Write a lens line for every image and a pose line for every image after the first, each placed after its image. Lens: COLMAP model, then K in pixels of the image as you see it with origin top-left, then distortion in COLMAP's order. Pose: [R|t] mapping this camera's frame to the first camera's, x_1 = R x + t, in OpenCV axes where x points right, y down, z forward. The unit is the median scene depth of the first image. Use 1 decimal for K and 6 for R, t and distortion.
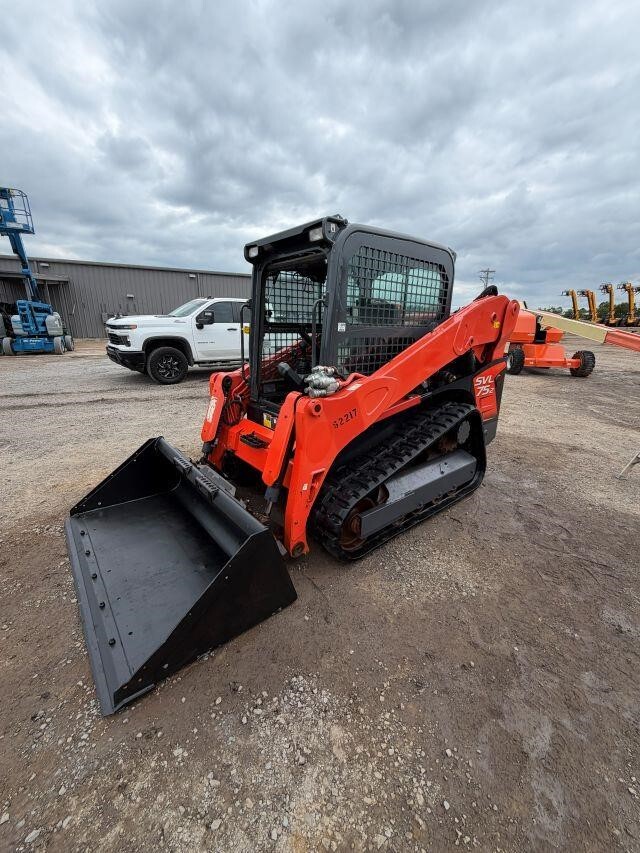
lens RADIAL K [[342.1, 0, 319.3], [0, 342.1, 424.5], [0, 0, 1]] dist [-0.005779, 0.001151]
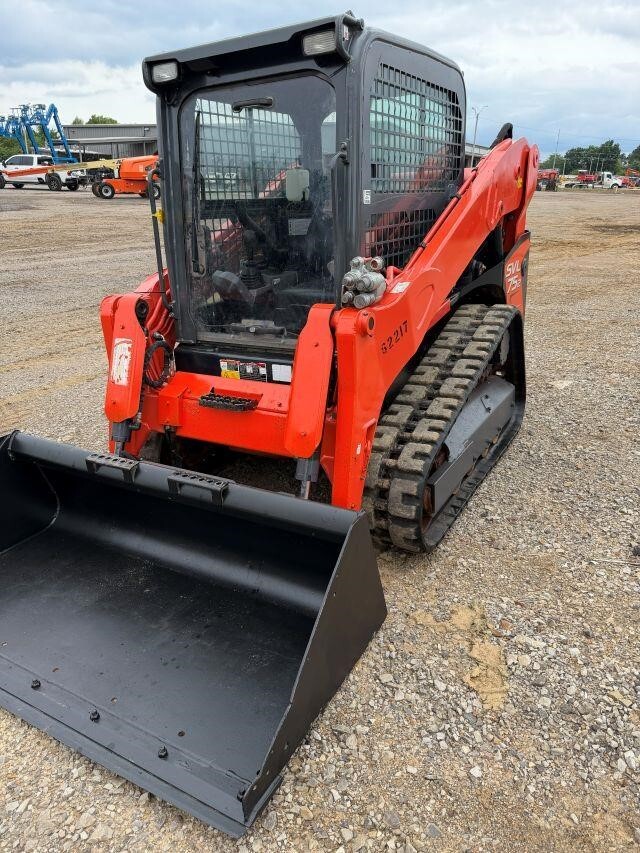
lens RADIAL K [[611.3, 0, 323.5], [0, 611.3, 416.7], [0, 0, 1]] dist [0.033415, -0.037763]
pose [[0.938511, -0.164978, 0.303281, -0.333810], [0.150032, 0.986048, 0.072108, 0.020856], [-0.310945, -0.022173, 0.950169, -0.053001]]
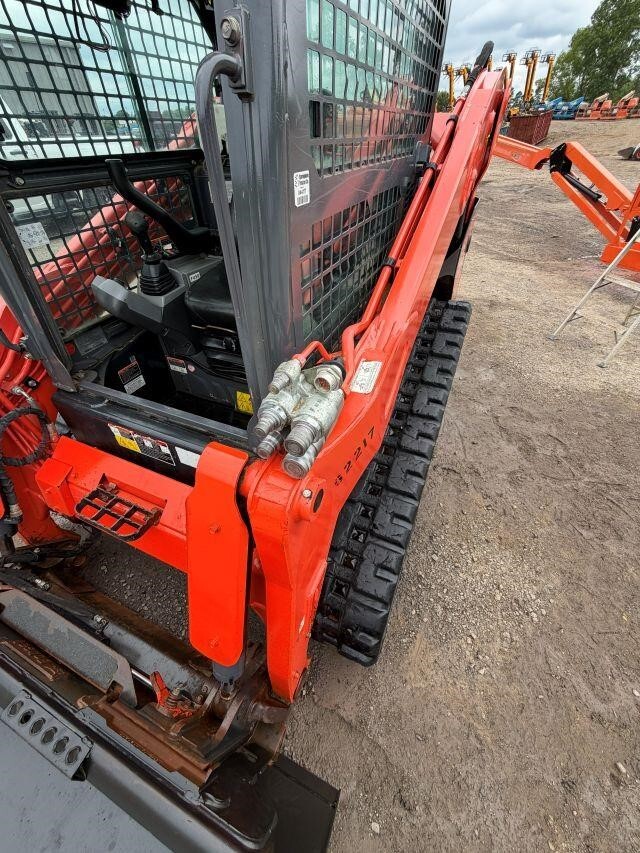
lens RADIAL K [[342.1, 0, 319.3], [0, 342.1, 426.0], [0, 0, 1]] dist [-0.005779, 0.001151]
pose [[0.897444, -0.311746, 0.312102, -0.059572], [0.153830, 0.884265, 0.440921, -0.181411], [-0.413437, -0.347691, 0.841535, 0.533920]]
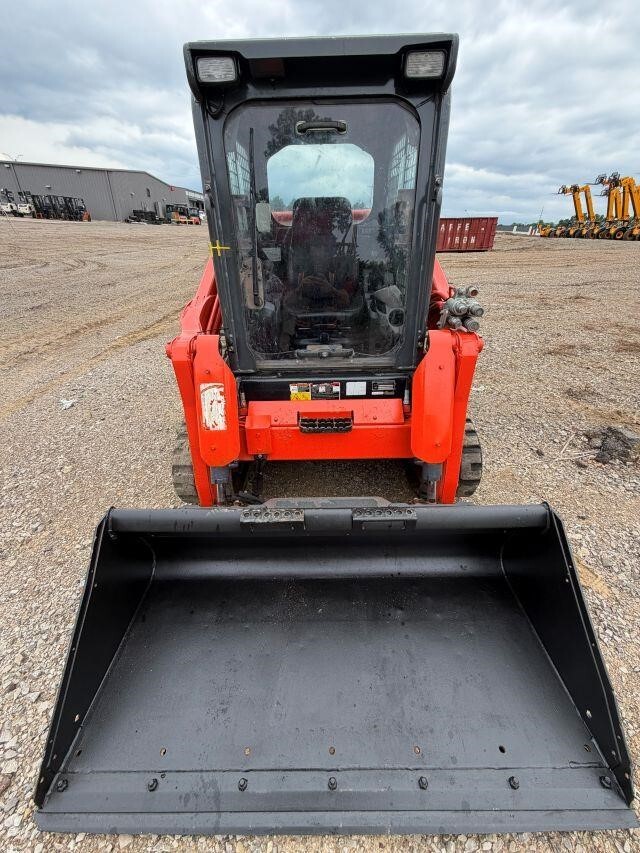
lens RADIAL K [[342.1, 0, 321.8], [0, 342.1, 416.4], [0, 0, 1]] dist [-0.005779, 0.001151]
pose [[0.639175, -0.399206, 0.657336, -0.577267], [0.244270, 0.915847, 0.318680, -0.163423], [-0.729238, -0.043125, 0.682900, 0.514559]]
